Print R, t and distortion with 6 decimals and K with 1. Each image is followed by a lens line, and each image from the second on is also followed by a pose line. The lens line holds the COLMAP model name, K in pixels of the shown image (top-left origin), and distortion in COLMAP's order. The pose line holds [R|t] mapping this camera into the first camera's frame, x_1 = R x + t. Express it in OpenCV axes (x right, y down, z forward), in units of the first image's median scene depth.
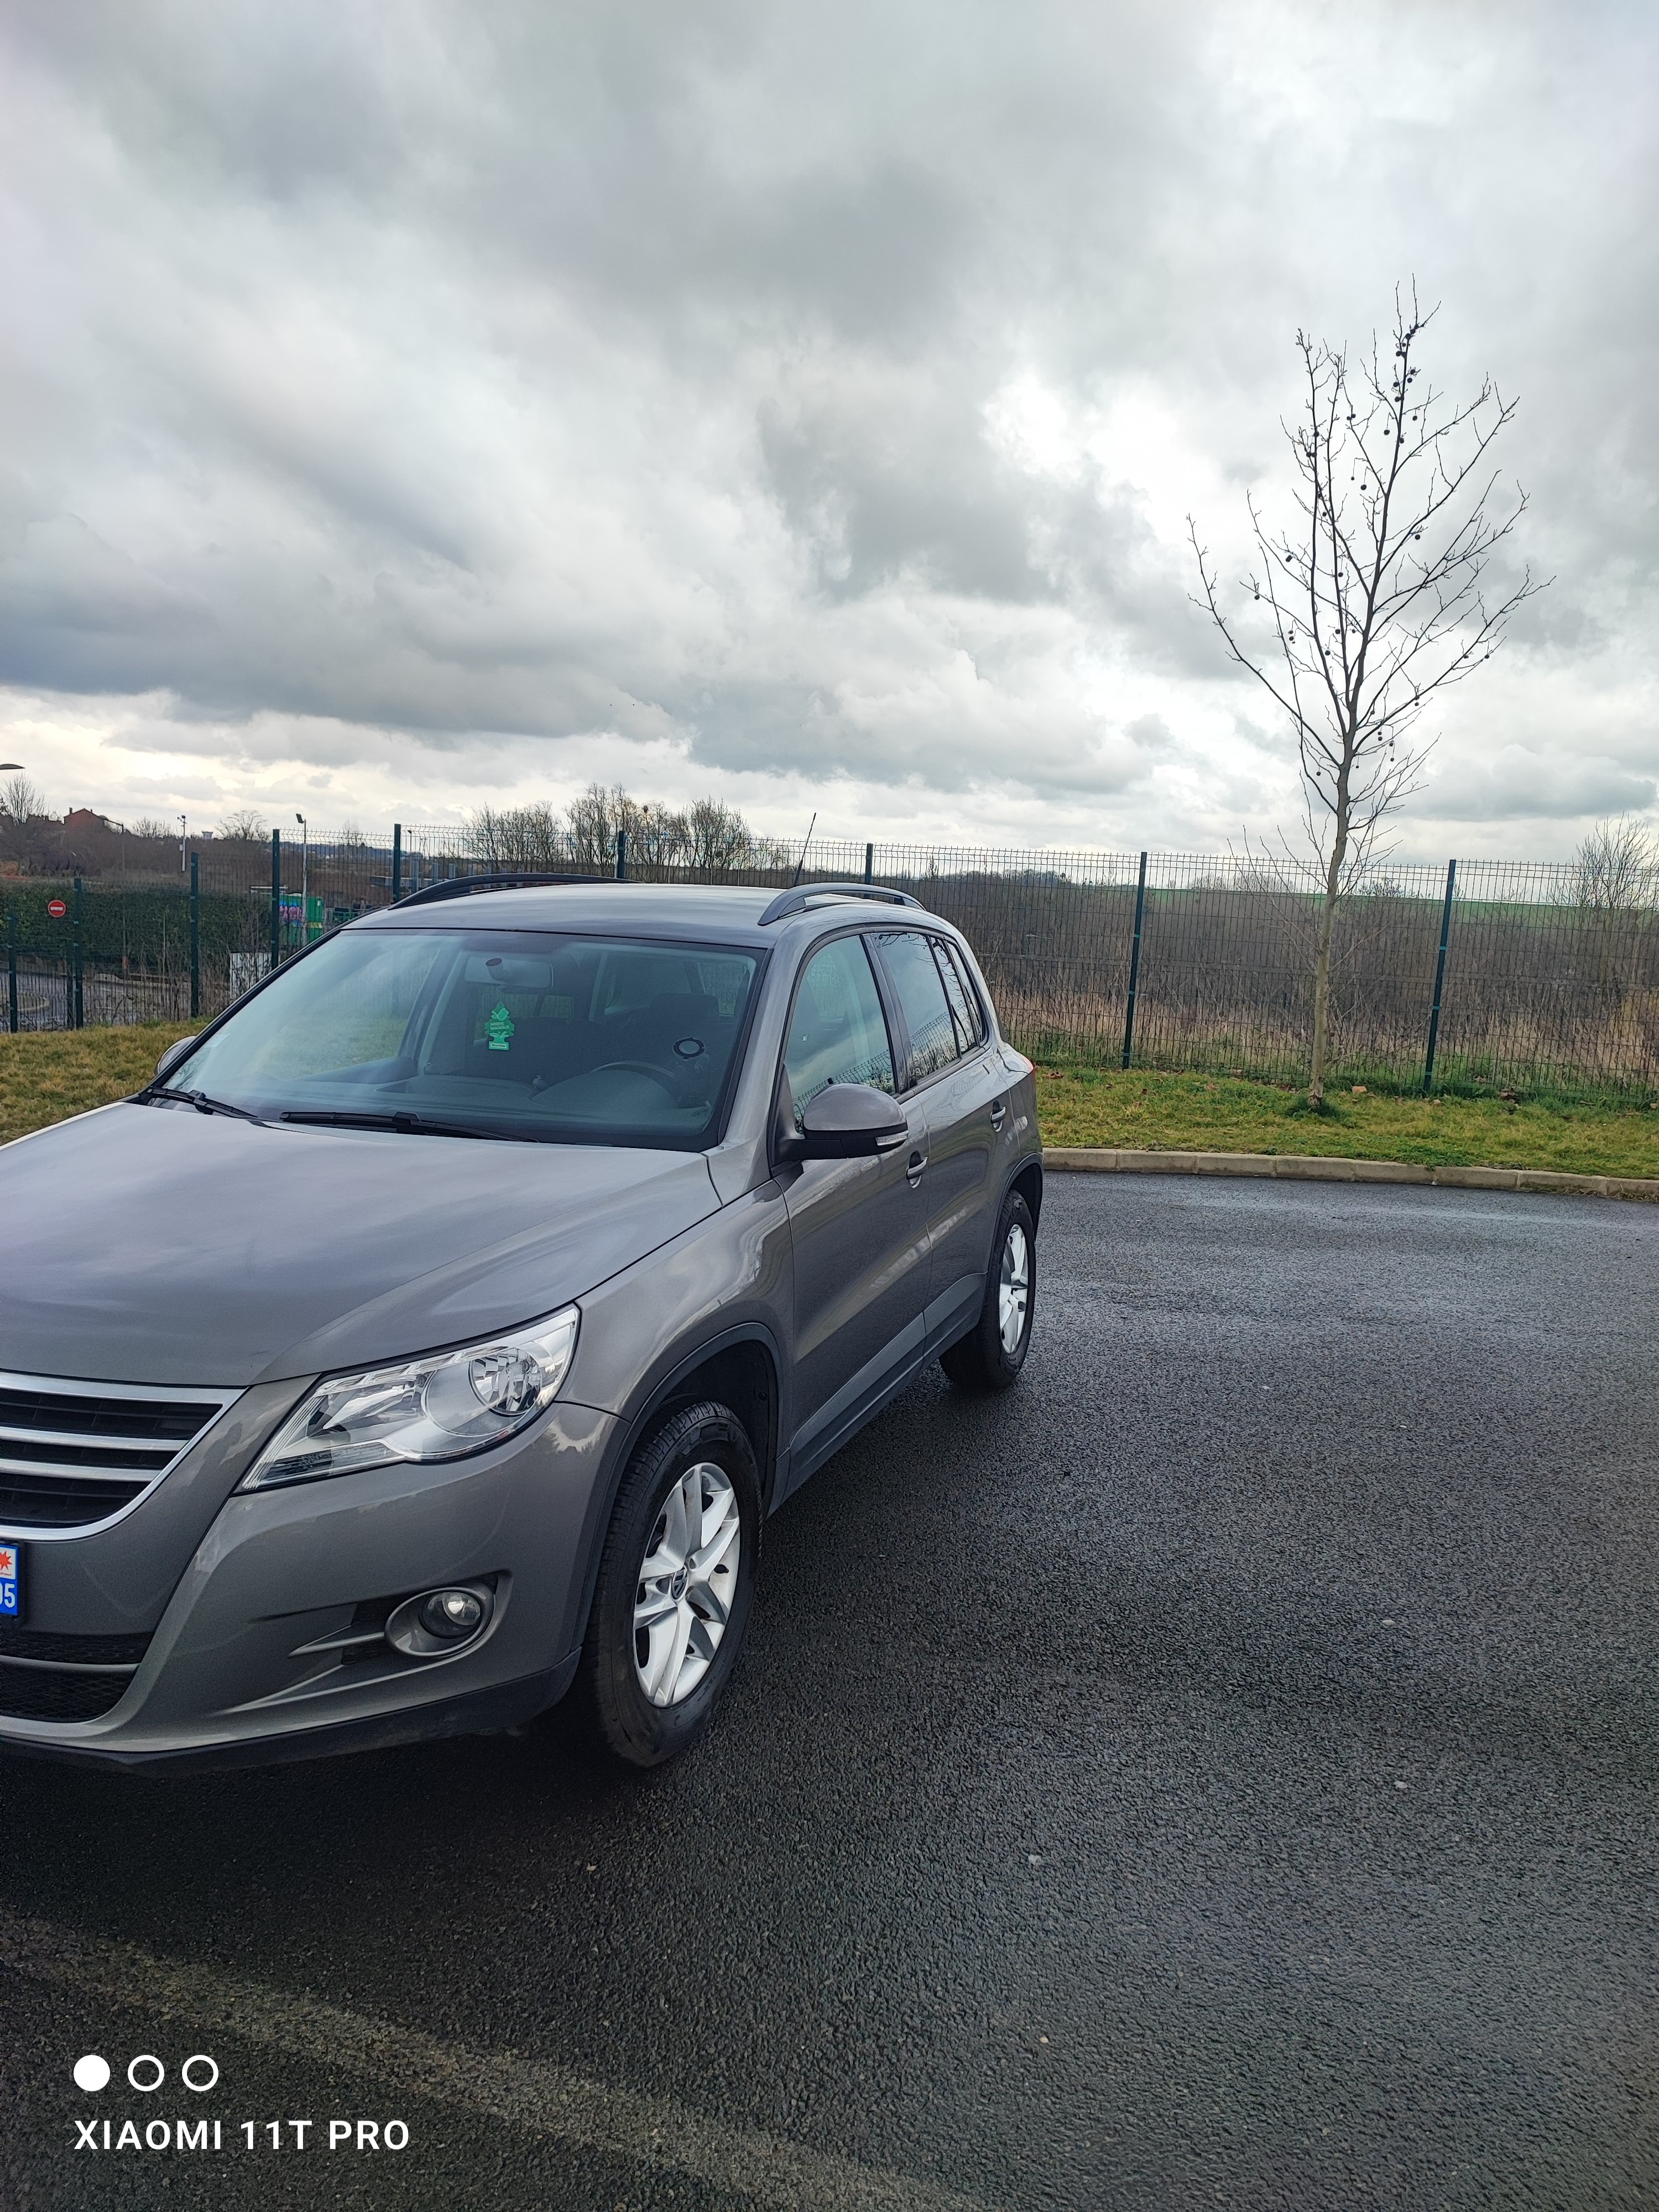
lens RADIAL K [[1542.9, 0, 833.0], [0, 1542.9, 939.4], [0, 0, 1]] dist [0.005908, 0.001694]
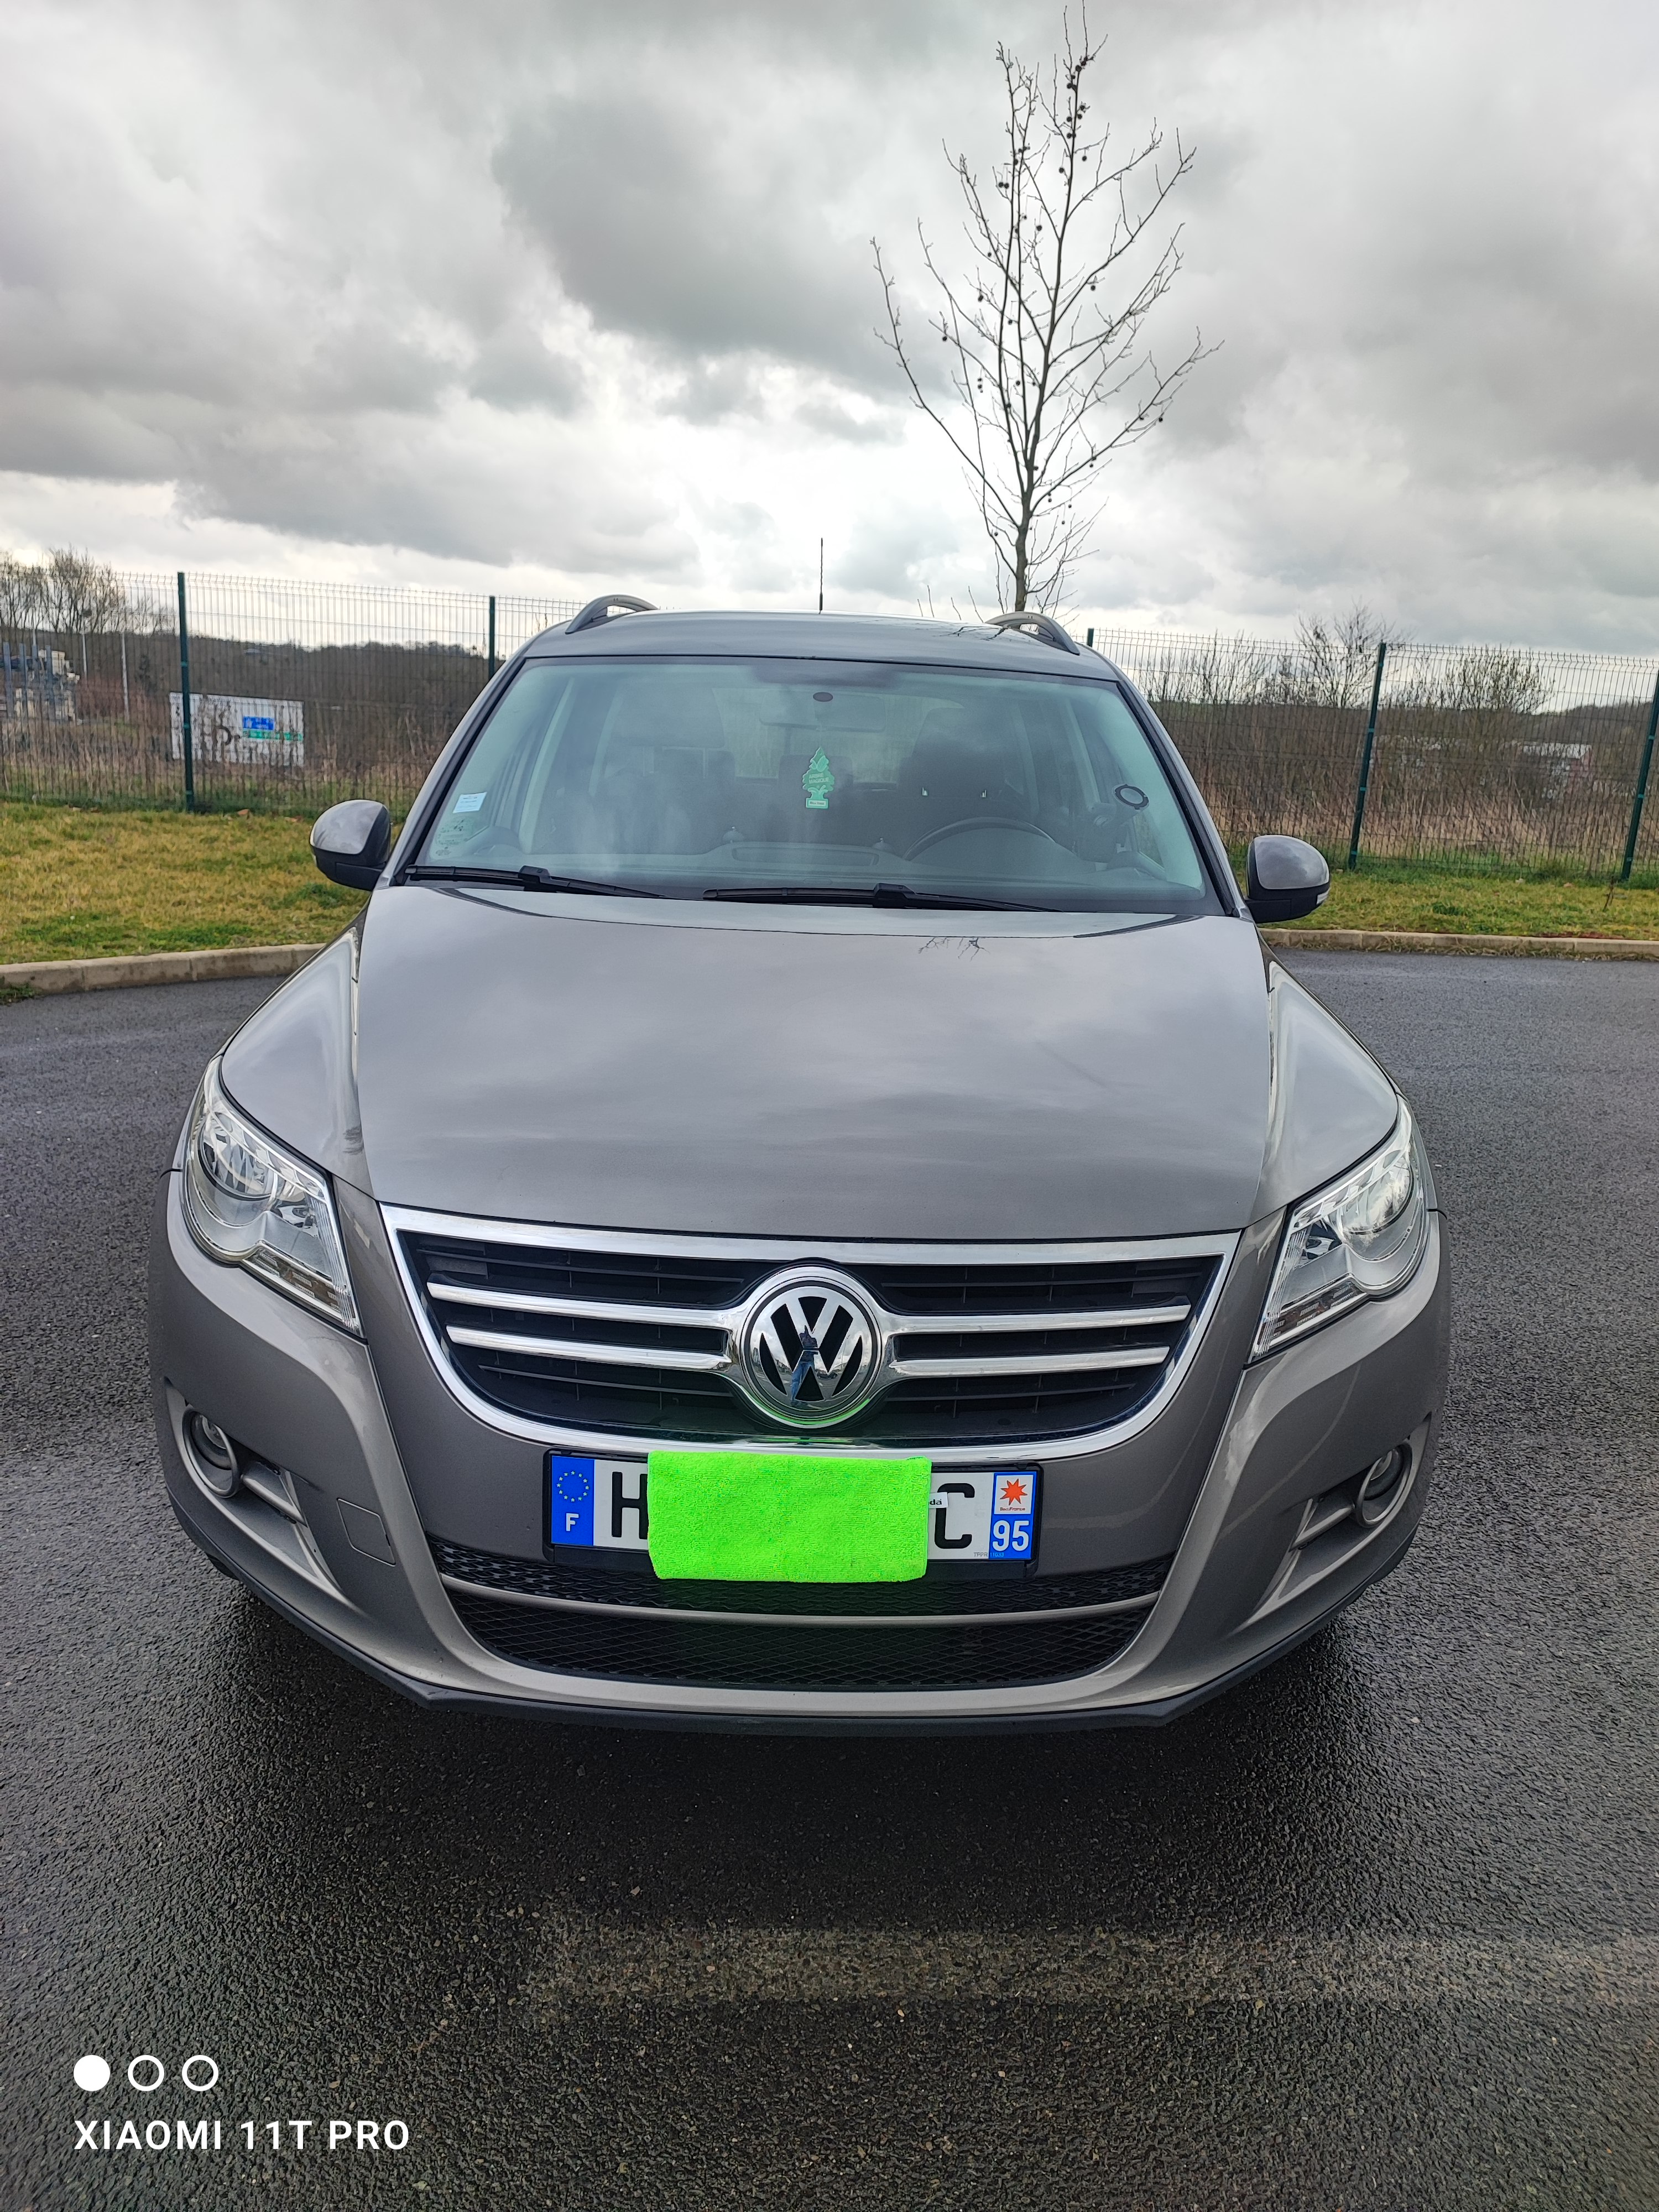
lens RADIAL K [[1578.6, 0, 825.8], [0, 1578.6, 954.5], [0, 0, 1]] dist [0.087846, -0.186224]
pose [[0.942956, -0.044867, 0.329880, -0.135373], [-0.005334, 0.988714, 0.149723, 0.006348], [-0.332875, -0.142942, 0.932074, 0.058330]]
